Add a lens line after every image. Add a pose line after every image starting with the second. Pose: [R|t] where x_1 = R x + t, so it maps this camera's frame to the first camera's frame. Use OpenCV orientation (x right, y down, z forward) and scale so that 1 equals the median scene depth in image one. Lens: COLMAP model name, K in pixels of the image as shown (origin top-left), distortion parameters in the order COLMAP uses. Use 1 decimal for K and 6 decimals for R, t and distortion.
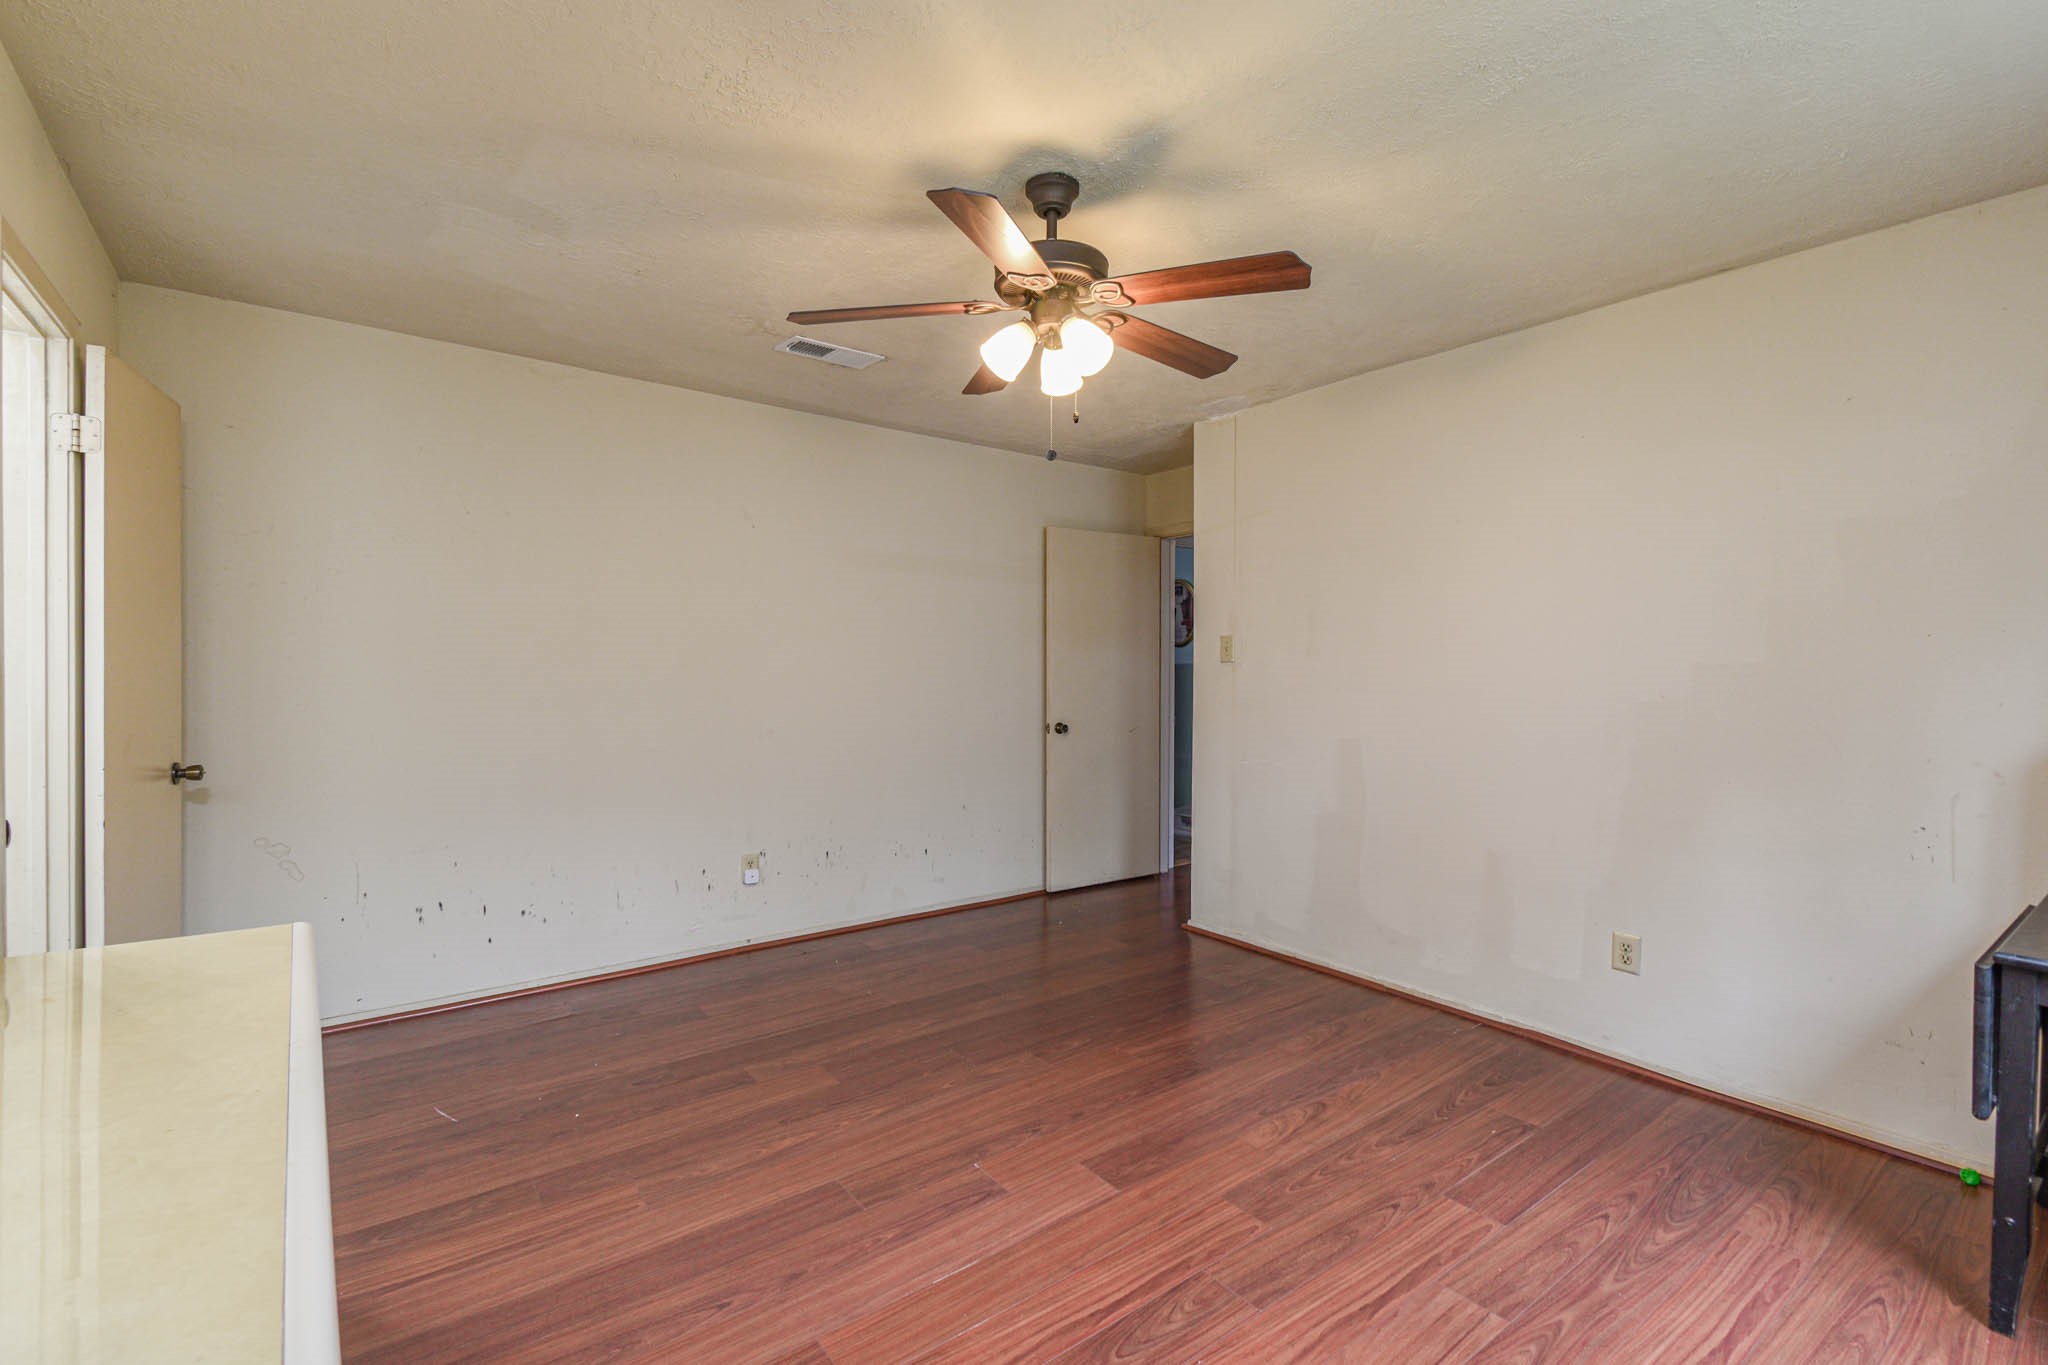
lens RADIAL K [[921.7, 0, 1030.2], [0, 921.7, 667.0], [0, 0, 1]] dist [0.018519, -0.000926]
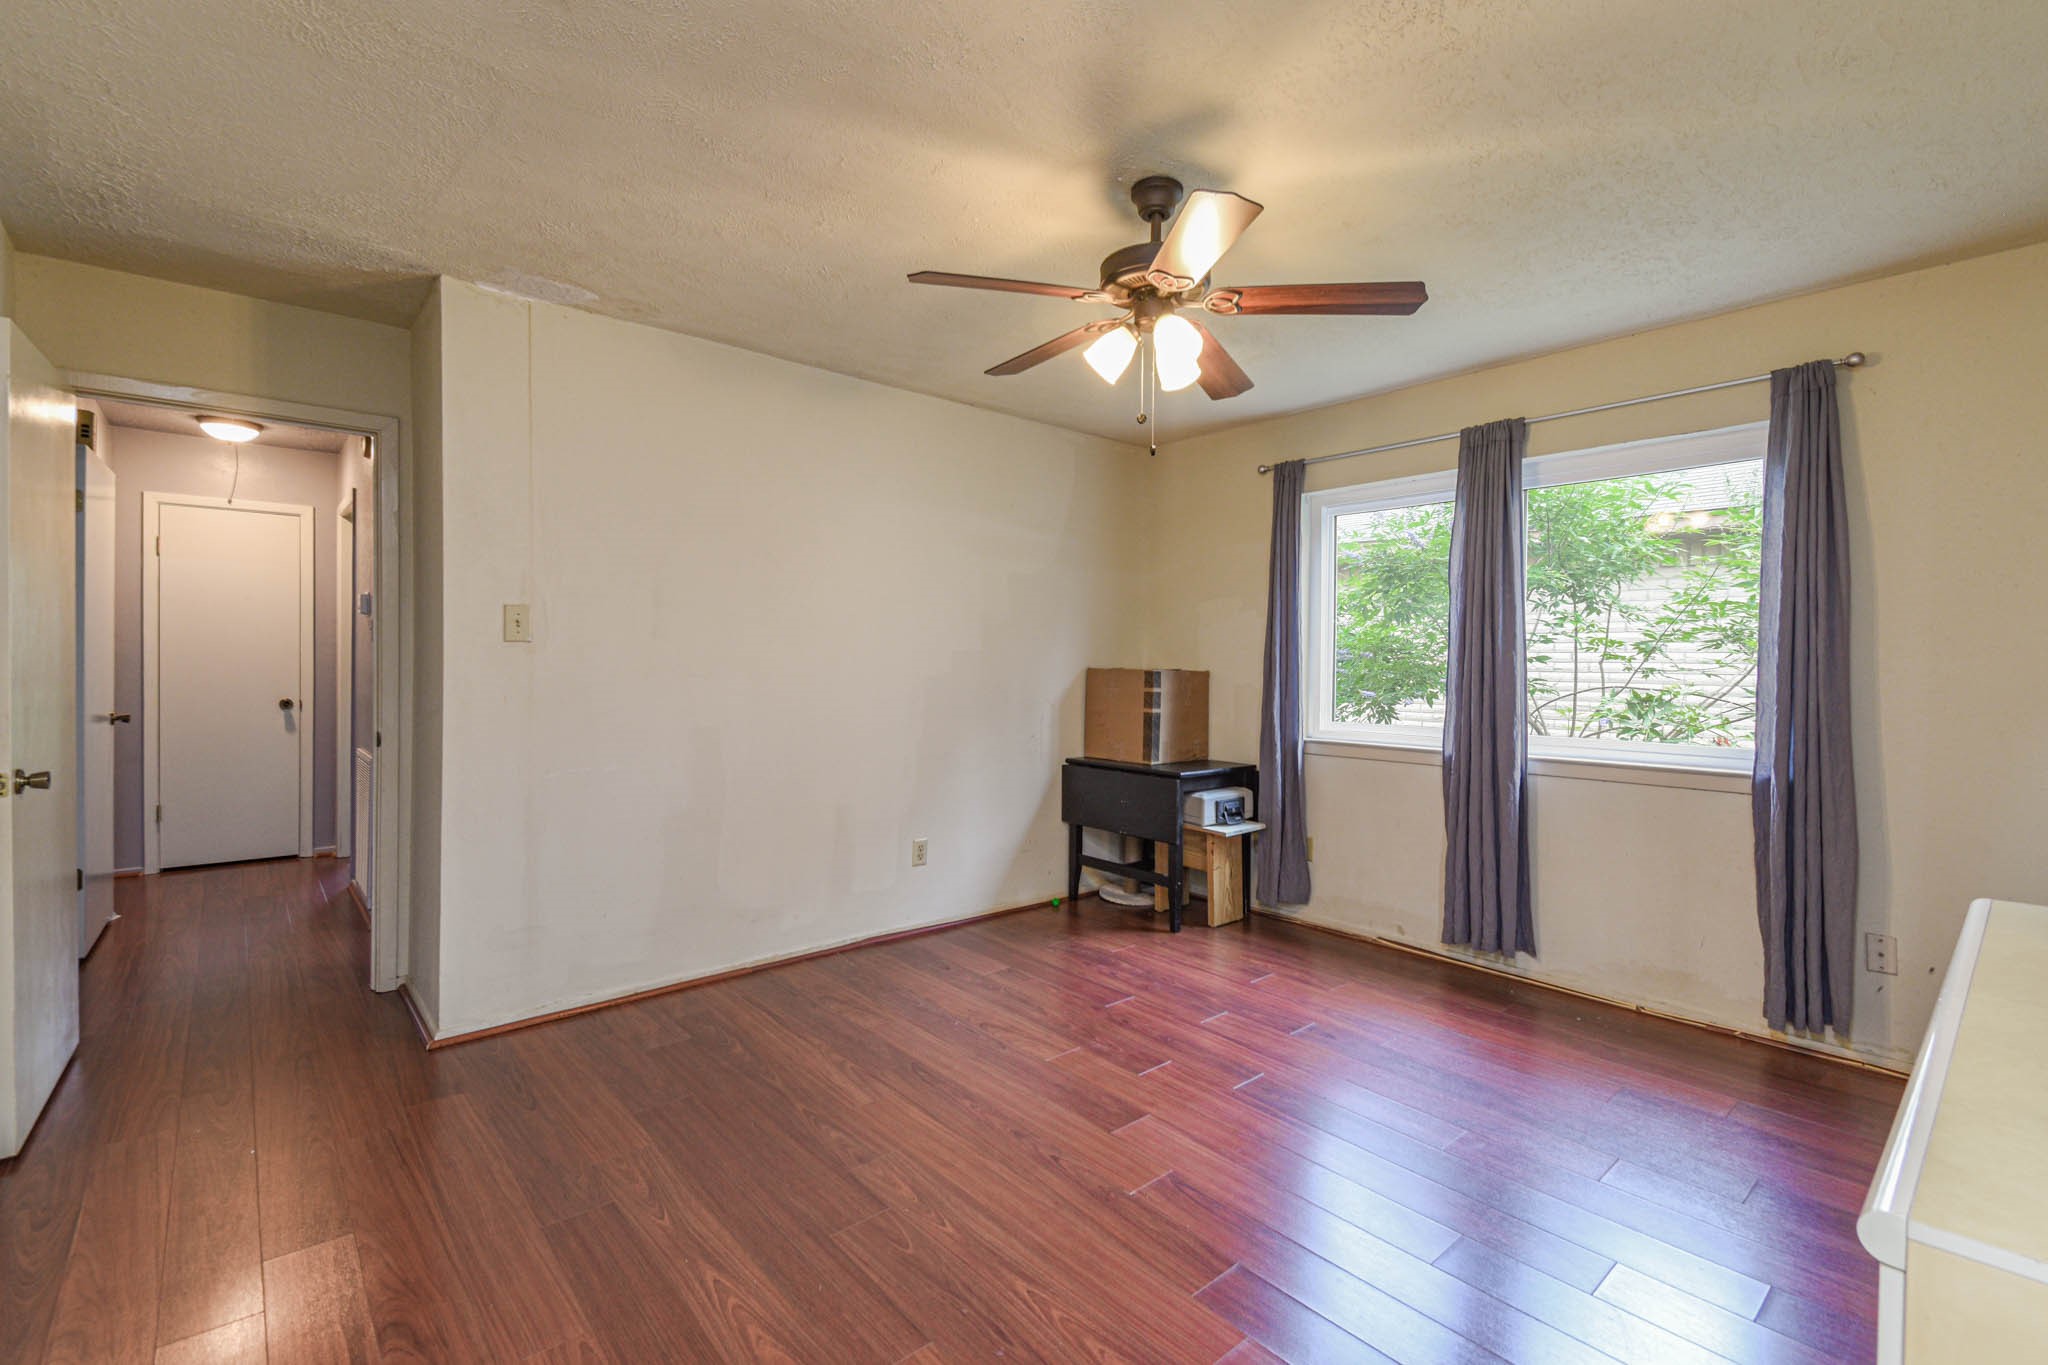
lens RADIAL K [[921.7, 0, 1030.2], [0, 921.7, 667.0], [0, 0, 1]] dist [0.018519, -0.000926]
pose [[-0.077562, -0.020327, 0.996780, -0.862421], [-0.006932, 0.999779, 0.019849, -0.005093], [-0.996963, -0.005370, -0.077686, 1.052889]]
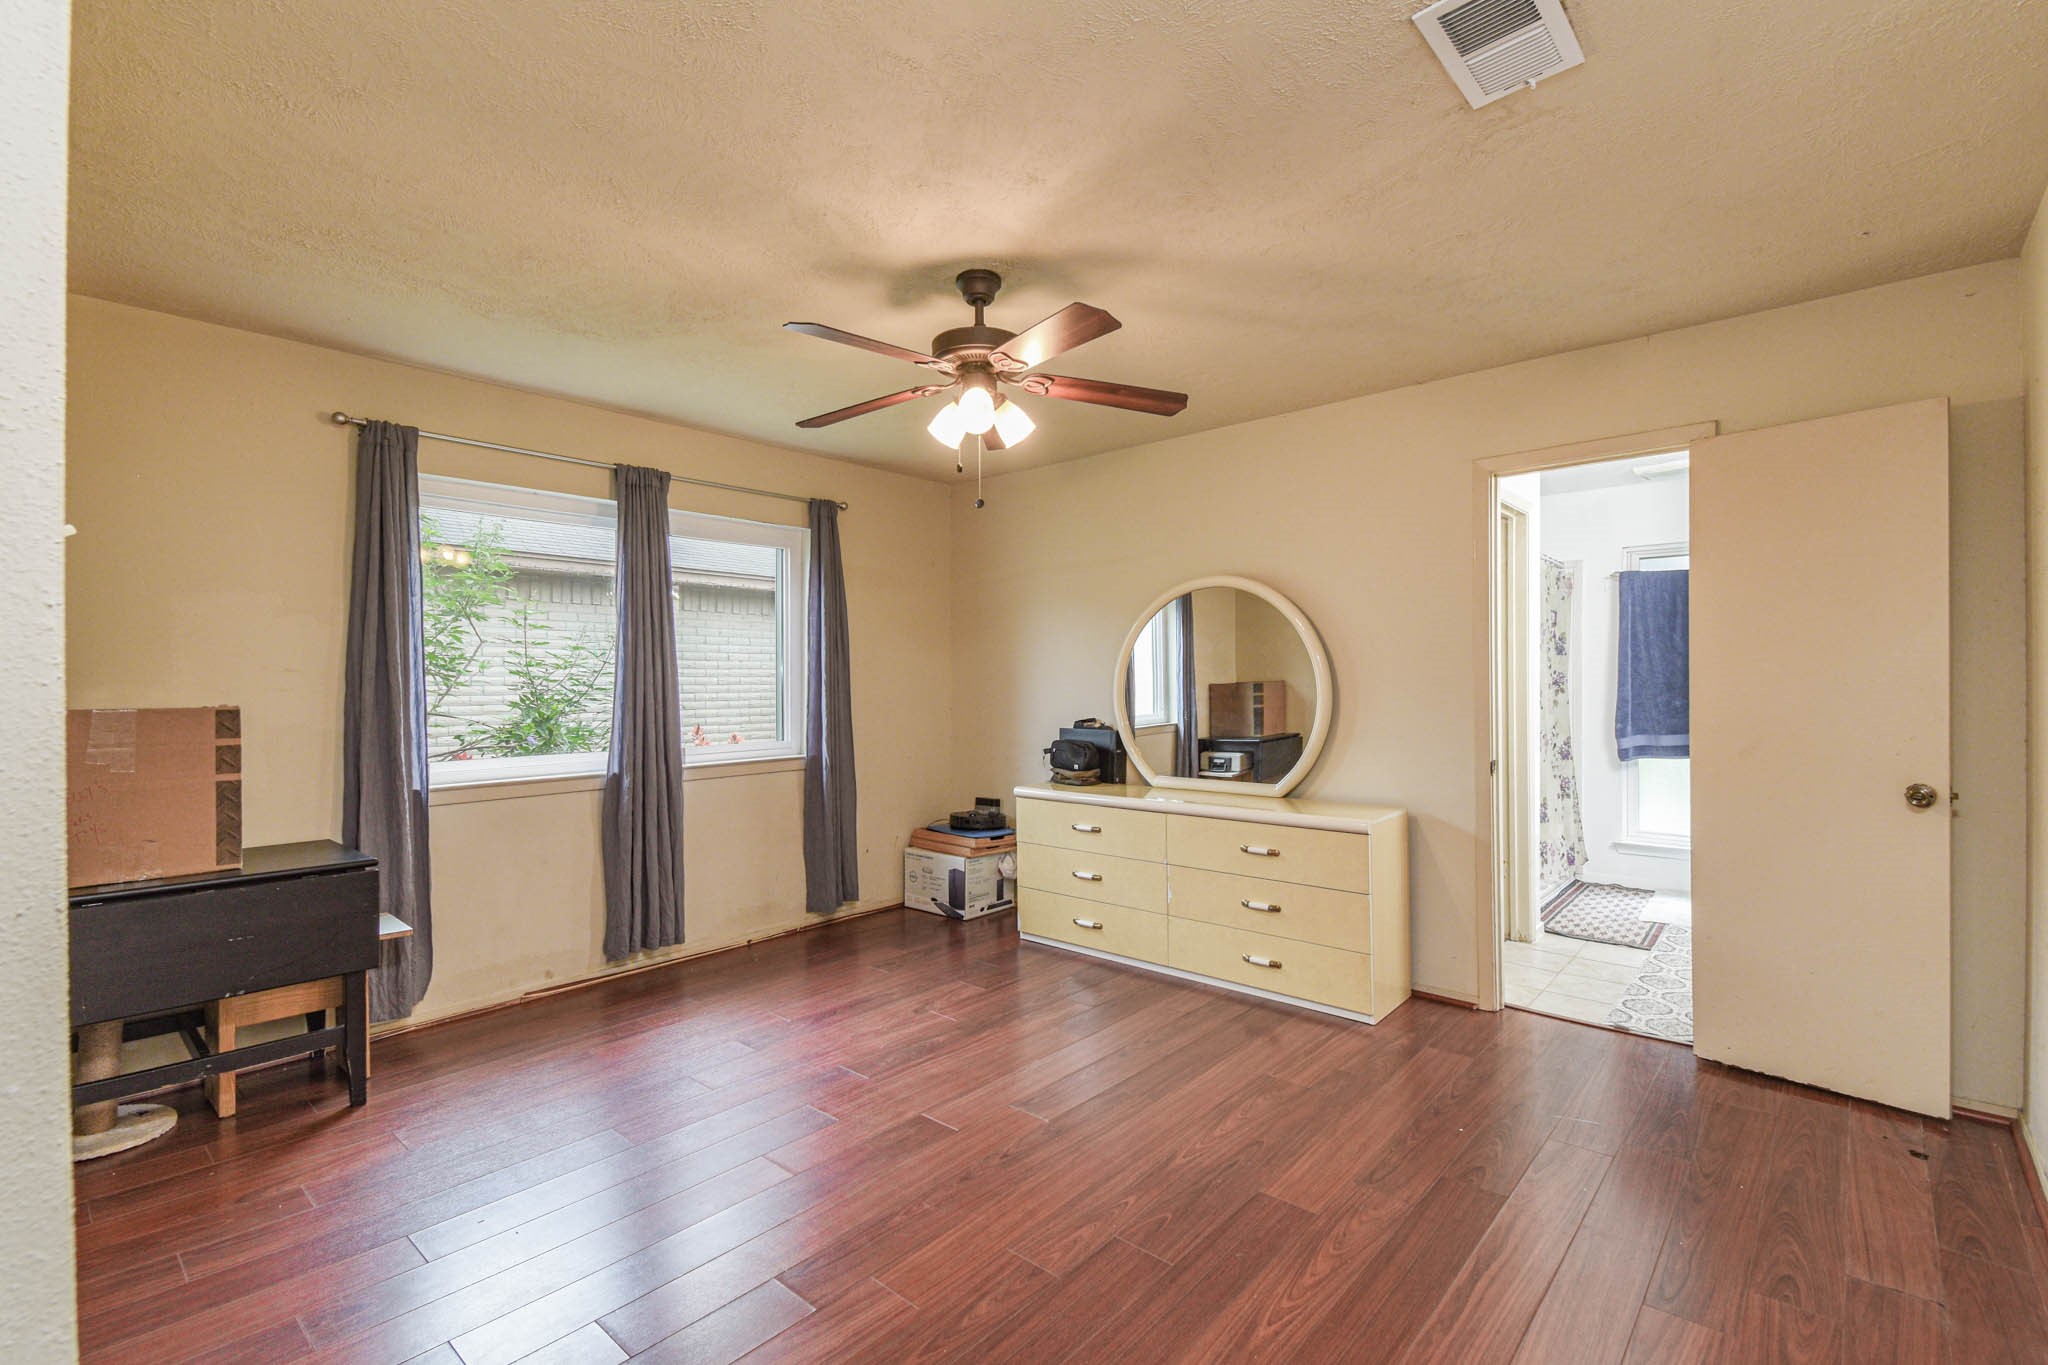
lens RADIAL K [[892.8, 0, 1055.1], [0, 892.8, 682.8], [0, 0, 1]] dist [0.028563, -0.000215]
pose [[-0.975421, -0.005868, -0.220273, 0.160695], [-0.006738, 0.999972, 0.003200, -0.003980], [0.220248, 0.004606, -0.975433, 1.858151]]
